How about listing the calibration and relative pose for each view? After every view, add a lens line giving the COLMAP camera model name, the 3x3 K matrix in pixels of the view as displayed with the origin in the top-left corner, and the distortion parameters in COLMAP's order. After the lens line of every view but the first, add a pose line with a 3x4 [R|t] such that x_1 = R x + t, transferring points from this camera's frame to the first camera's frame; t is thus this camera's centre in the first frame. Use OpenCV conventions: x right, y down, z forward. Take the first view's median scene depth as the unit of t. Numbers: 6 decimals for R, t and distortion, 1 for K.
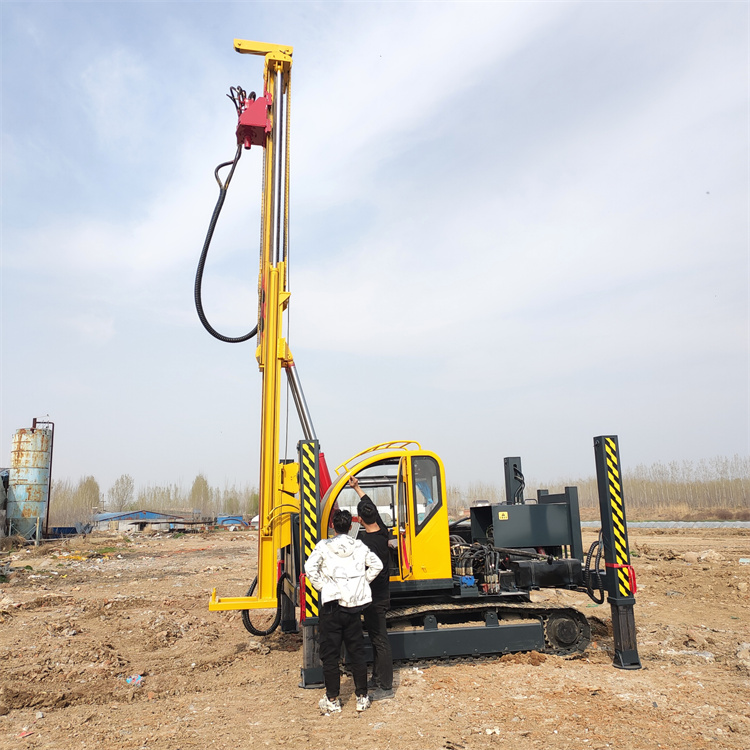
lens RADIAL K [[736.7, 0, 372.2], [0, 736.7, 373.1], [0, 0, 1]] dist [0.045779, 0.000000]
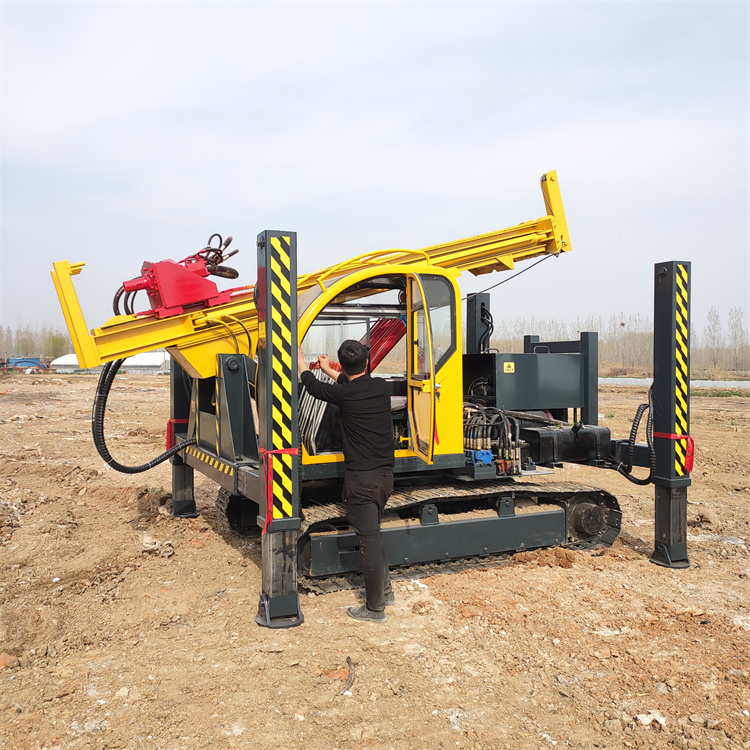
lens RADIAL K [[736.7, 0, 371.8], [0, 736.7, 372.2], [0, 0, 1]] dist [0.045779, 0.000000]
pose [[0.967731, 0.028187, 0.250405, -0.144568], [-0.077288, 0.979030, 0.188486, 0.076376], [-0.239841, -0.201757, 0.949616, 0.365955]]
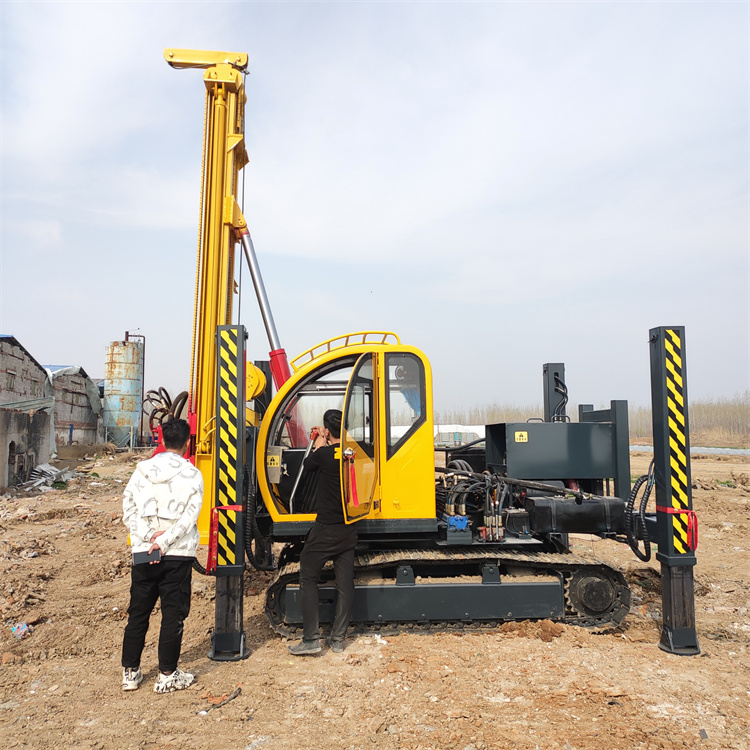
lens RADIAL K [[736.7, 0, 376.1], [0, 736.7, 372.6], [0, 0, 1]] dist [0.045779, 0.000000]
pose [[0.992363, 0.017137, -0.122158, 0.130692], [-0.003880, 0.994149, 0.107946, 0.053154], [0.123293, -0.106647, 0.986623, 0.276808]]
